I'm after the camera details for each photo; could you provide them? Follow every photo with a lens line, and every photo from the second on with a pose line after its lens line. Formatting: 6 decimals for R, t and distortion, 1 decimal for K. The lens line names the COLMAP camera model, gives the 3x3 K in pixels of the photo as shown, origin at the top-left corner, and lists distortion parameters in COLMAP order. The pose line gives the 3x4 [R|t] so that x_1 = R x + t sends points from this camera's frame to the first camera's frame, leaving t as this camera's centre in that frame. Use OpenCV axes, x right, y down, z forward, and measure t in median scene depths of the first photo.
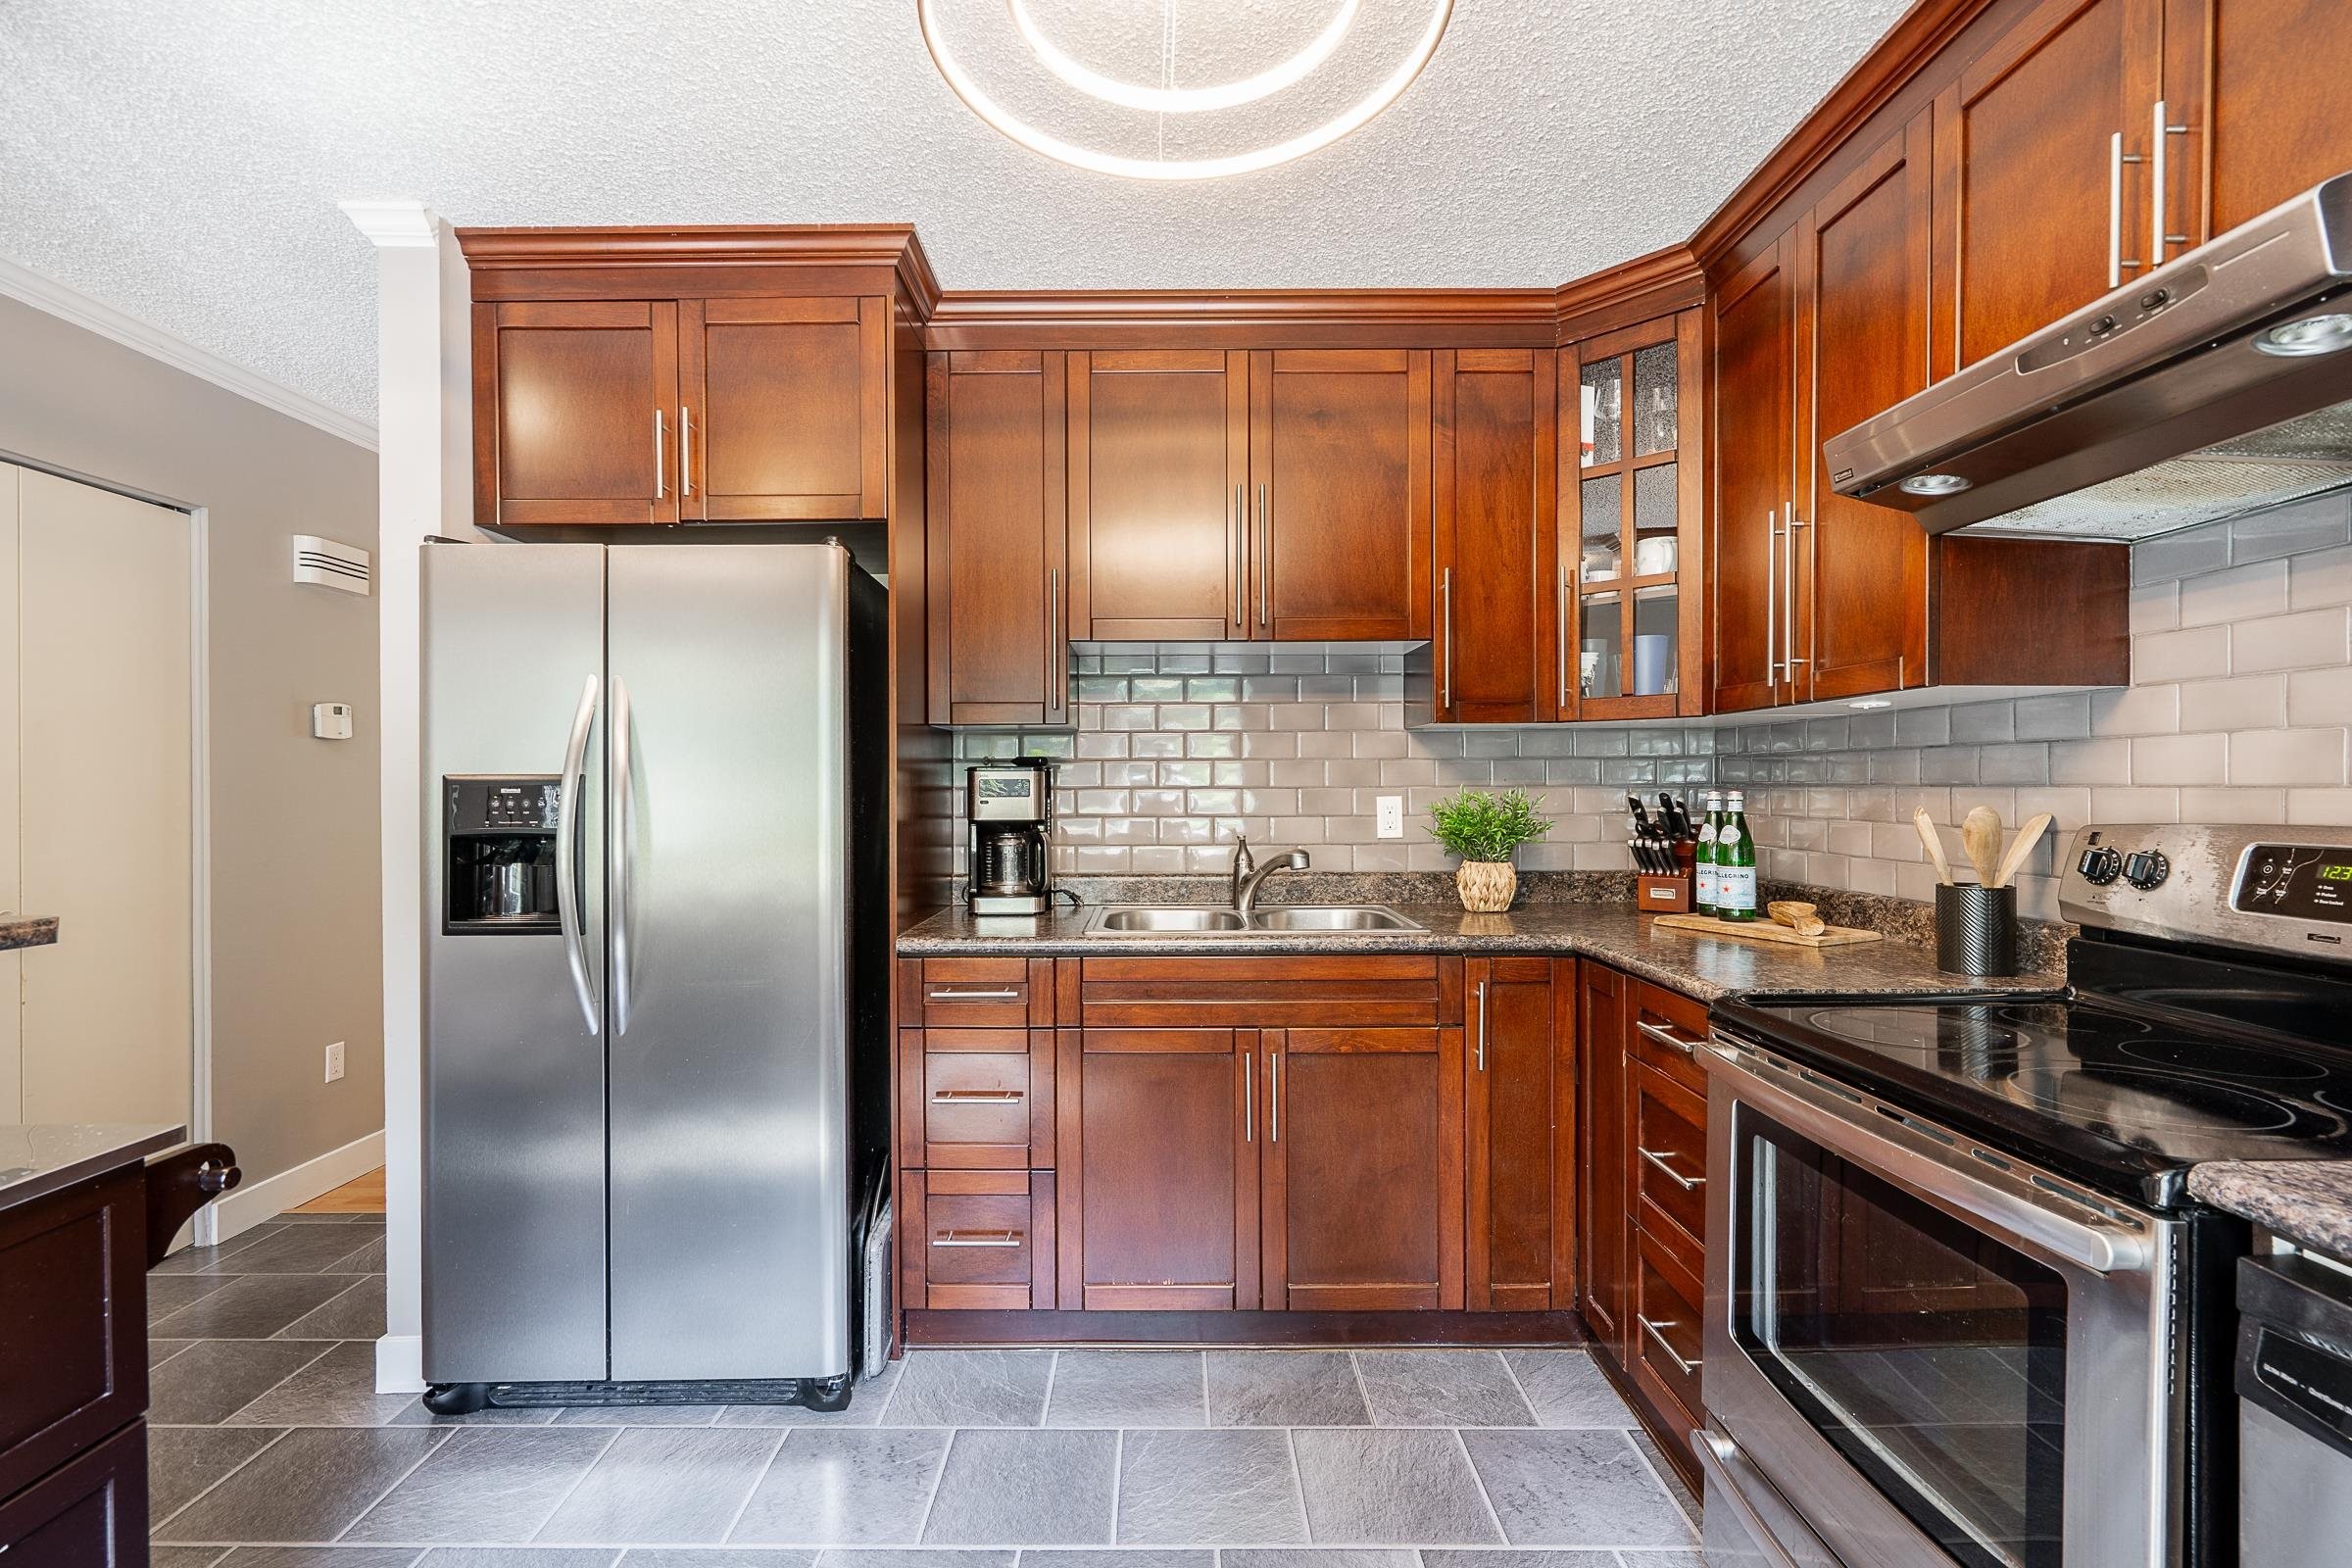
lens RADIAL K [[1065.3, 0, 1167.8], [0, 1065.3, 795.1], [0, 0, 1]] dist [-0.000314, 0.000378]
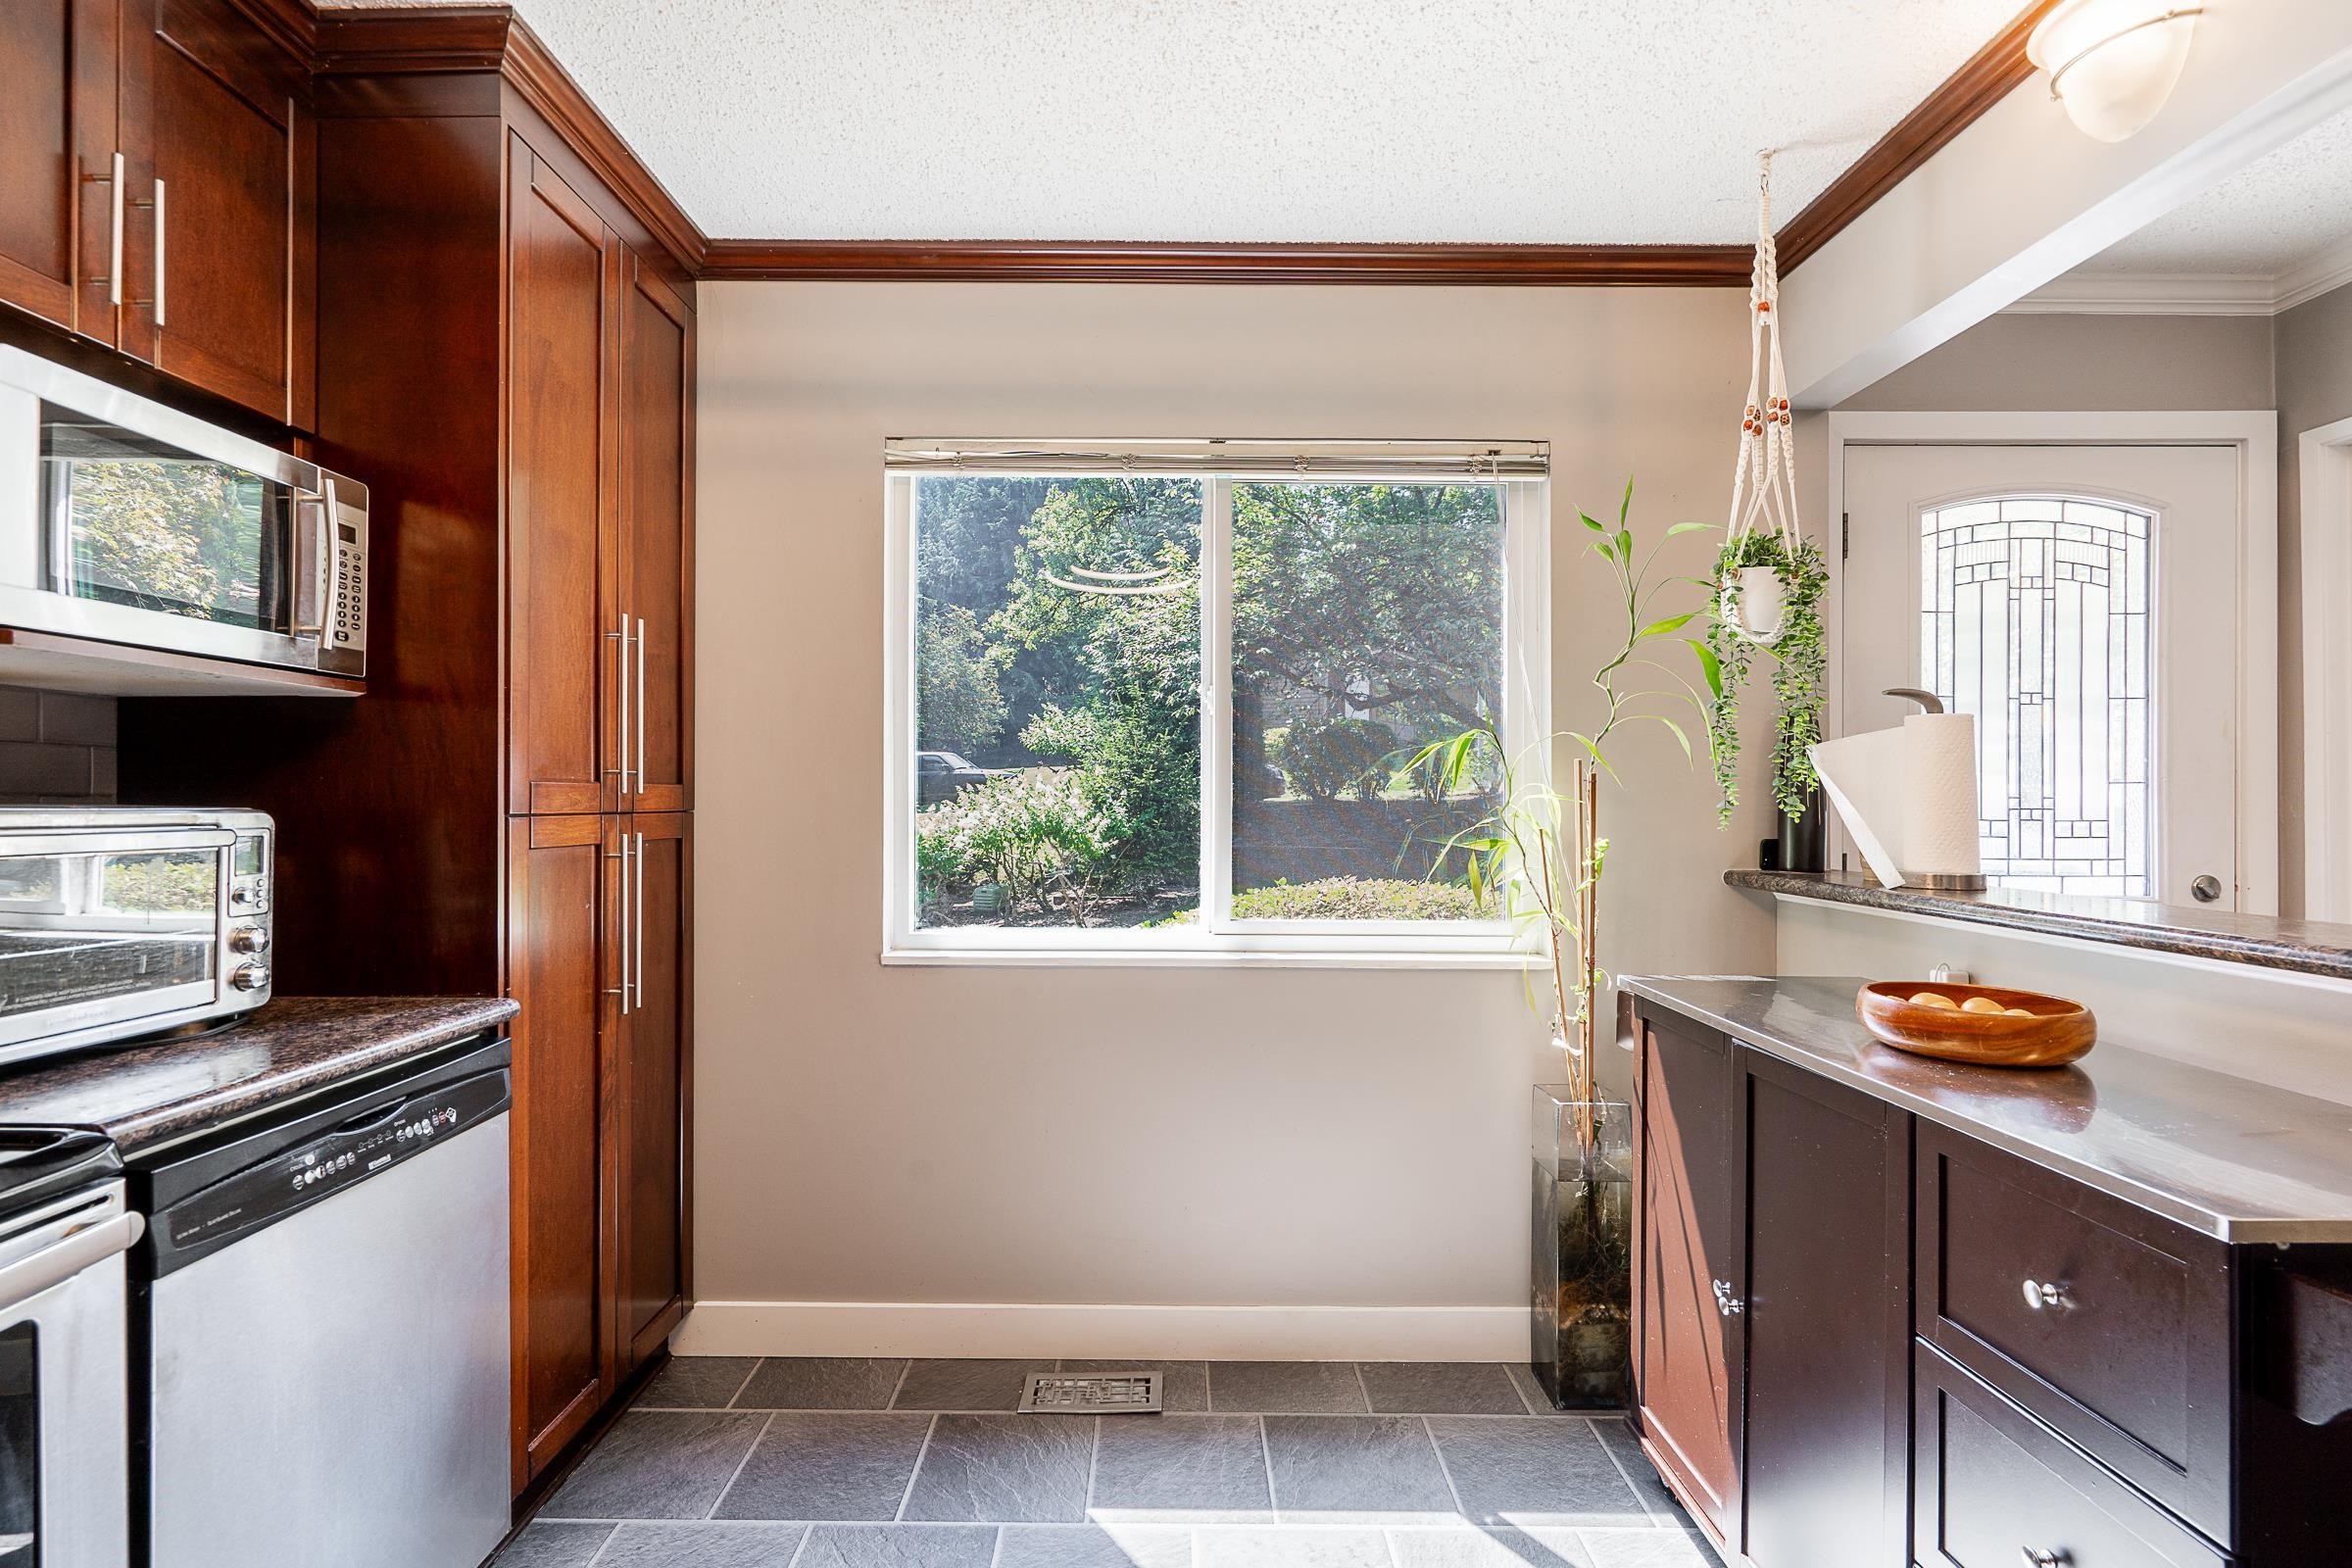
lens RADIAL K [[1065.3, 0, 1166.6], [0, 1065.3, 789.6], [0, 0, 1]] dist [-0.000314, 0.000378]
pose [[-0.999899, -0.004770, 0.013388, -0.069425], [-0.004736, 0.999985, 0.002578, -0.007810], [-0.013400, 0.002515, -0.999907, 0.833210]]
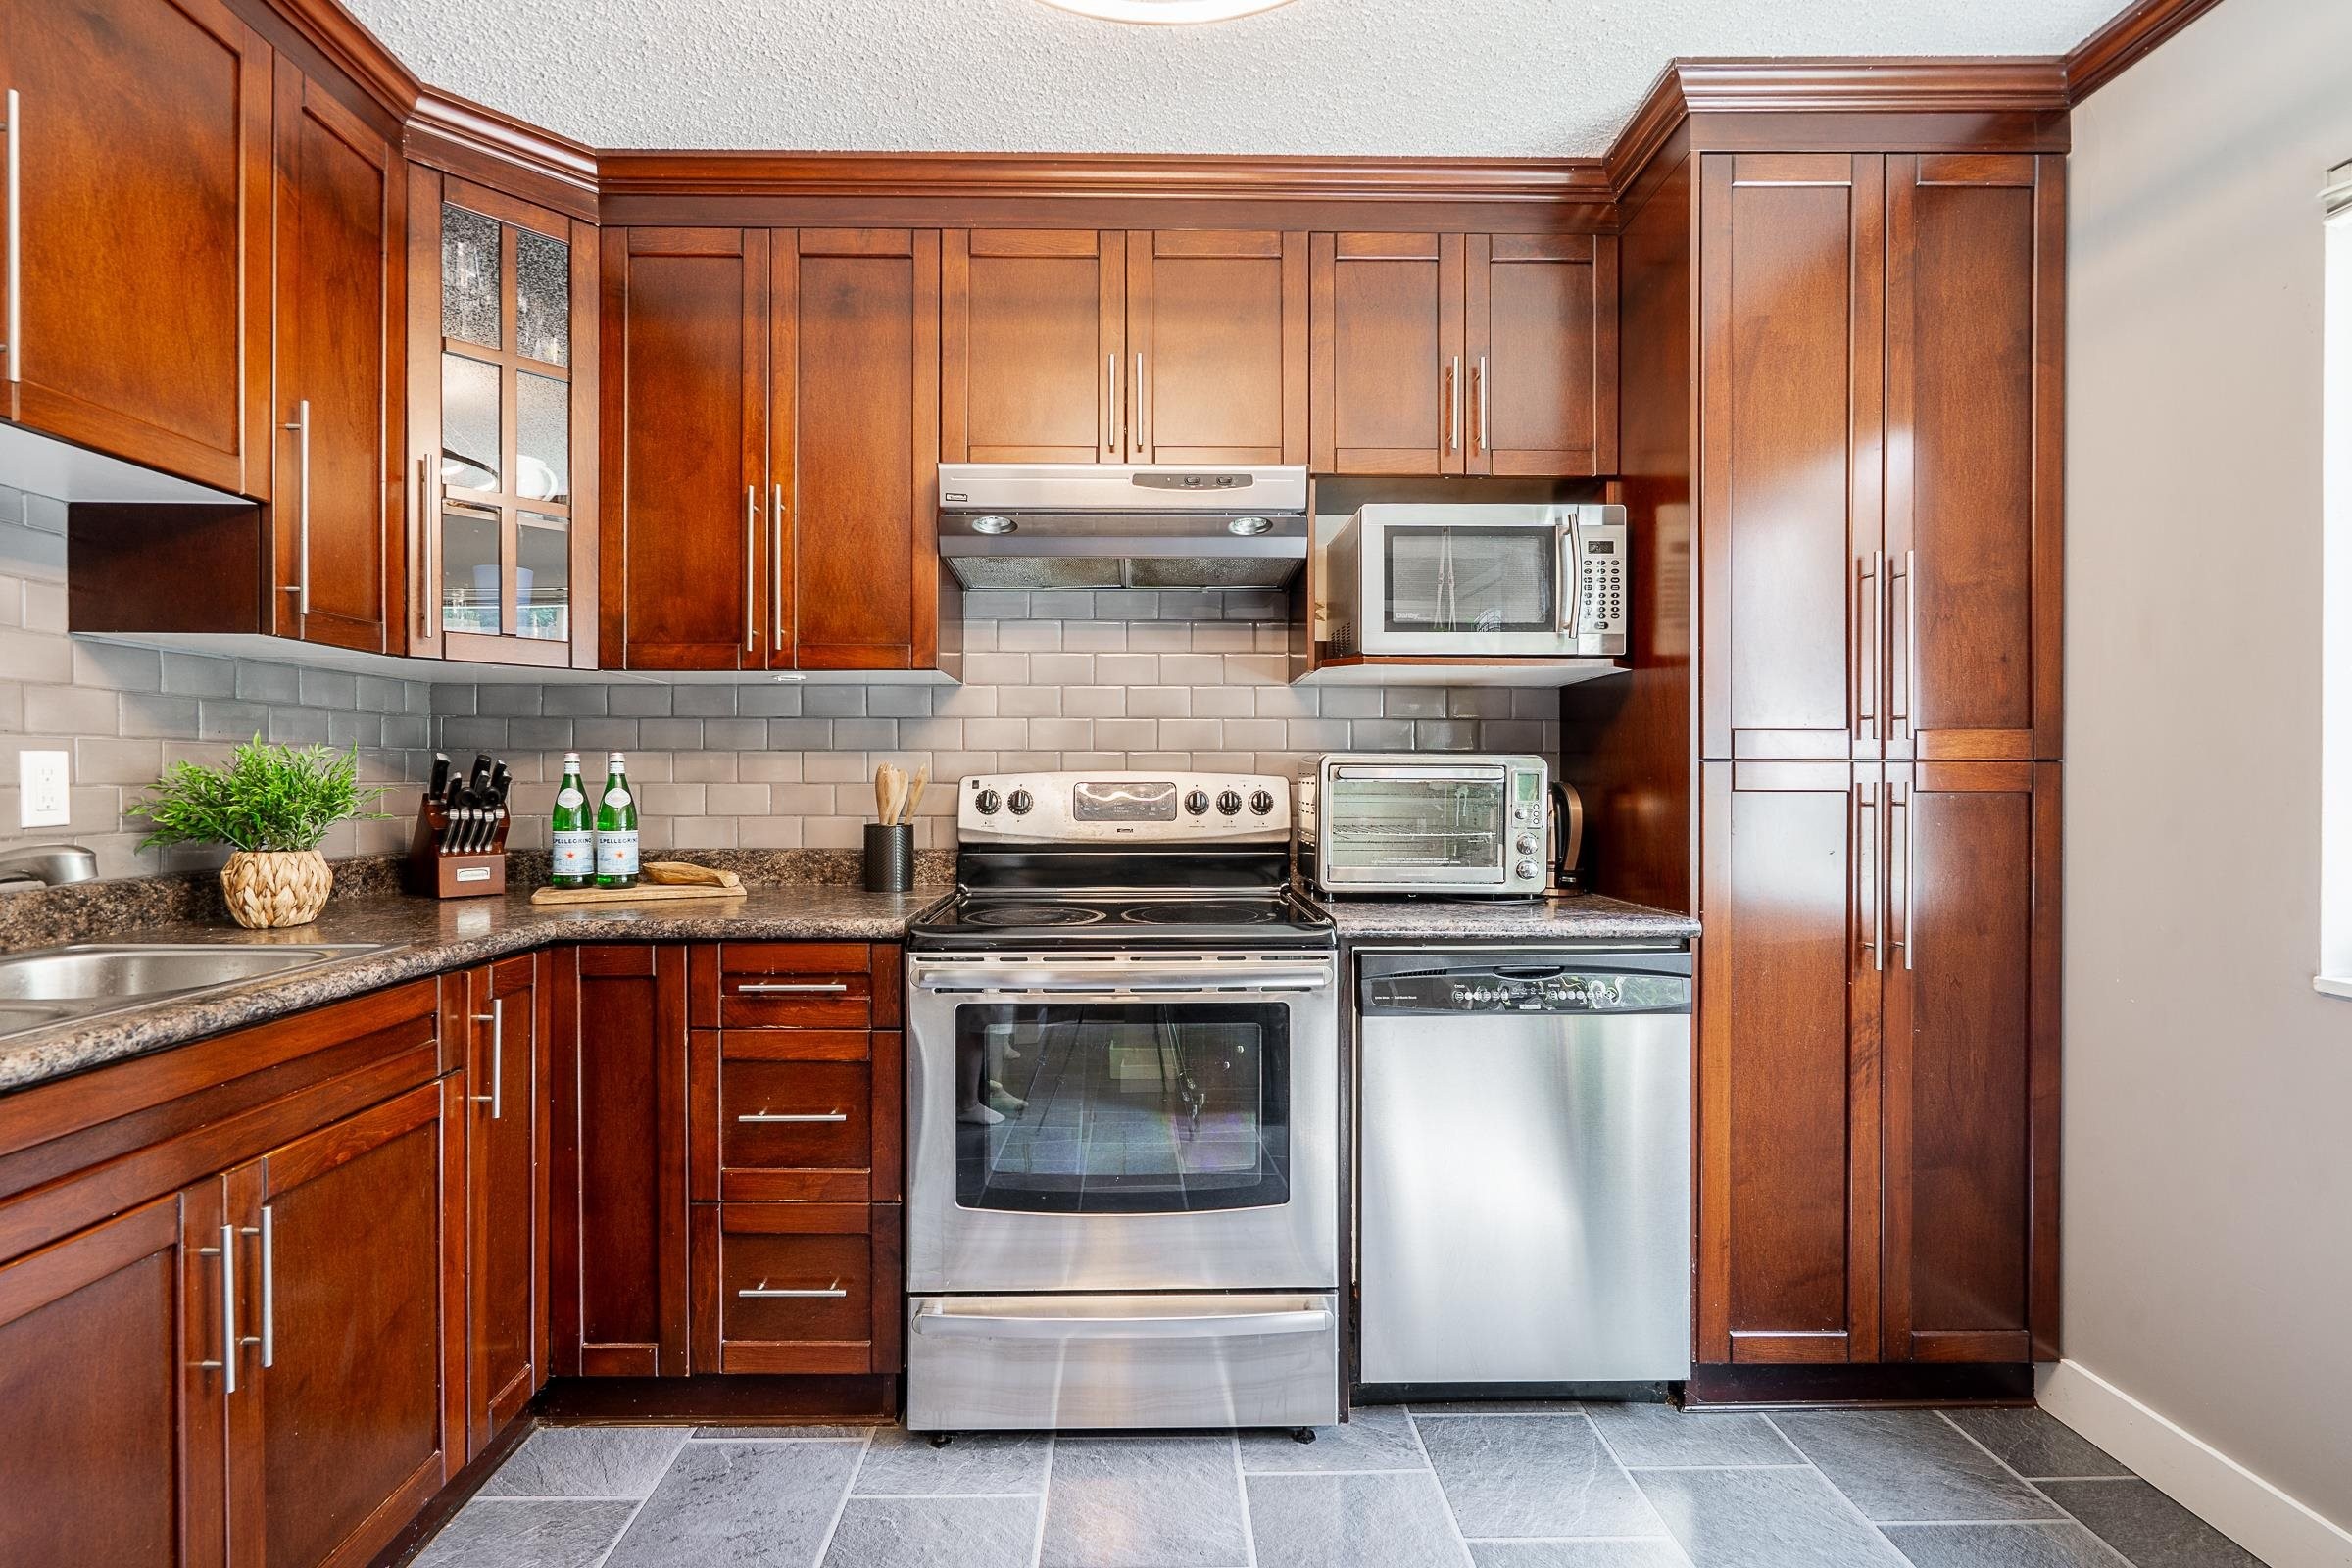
lens RADIAL K [[1065.3, 0, 1159.7], [0, 1065.3, 788.8], [0, 0, 1]] dist [-0.000314, 0.000378]
pose [[-0.008212, -0.004740, 0.999955, -0.440558], [0.009073, 0.999947, 0.004815, 0.029498], [-0.999925, 0.009112, -0.008169, 0.534762]]
